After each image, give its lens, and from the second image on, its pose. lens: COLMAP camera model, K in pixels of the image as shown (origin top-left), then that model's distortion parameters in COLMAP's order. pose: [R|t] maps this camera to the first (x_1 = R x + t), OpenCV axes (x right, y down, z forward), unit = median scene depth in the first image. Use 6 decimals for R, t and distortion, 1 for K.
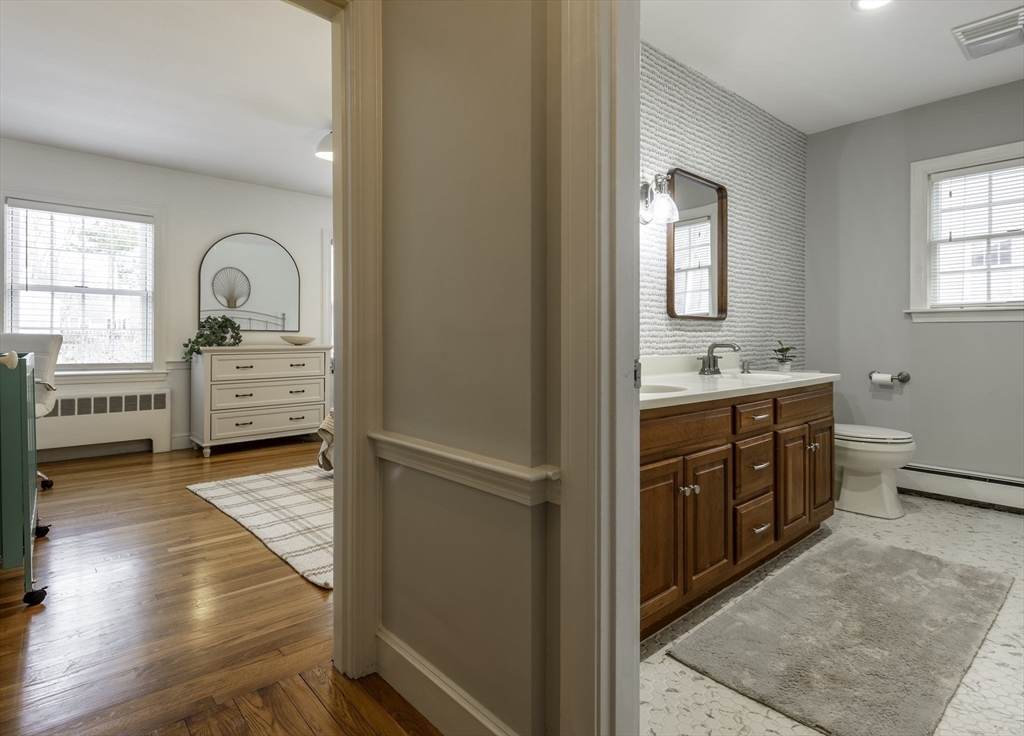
lens RADIAL K [[551.5, 0, 531.1], [0, 551.5, 339.4], [0, 0, 1]] dist [0.006485, -0.002177]
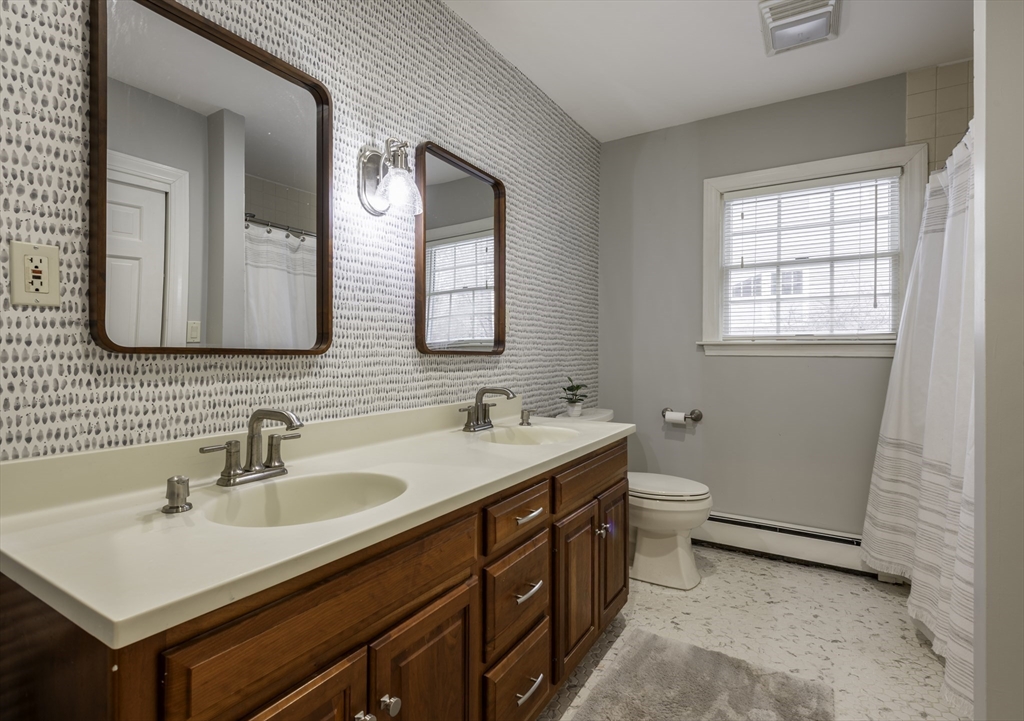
lens RADIAL K [[512.2, 0, 511.3], [0, 512.2, 356.5], [0, 0, 1]] dist [0.003566, -0.000023]
pose [[0.960198, 0.000220, 0.279322, 0.174985], [-0.001334, 0.999992, 0.003796, -0.037335], [-0.279319, -0.004017, 0.960190, 0.329478]]
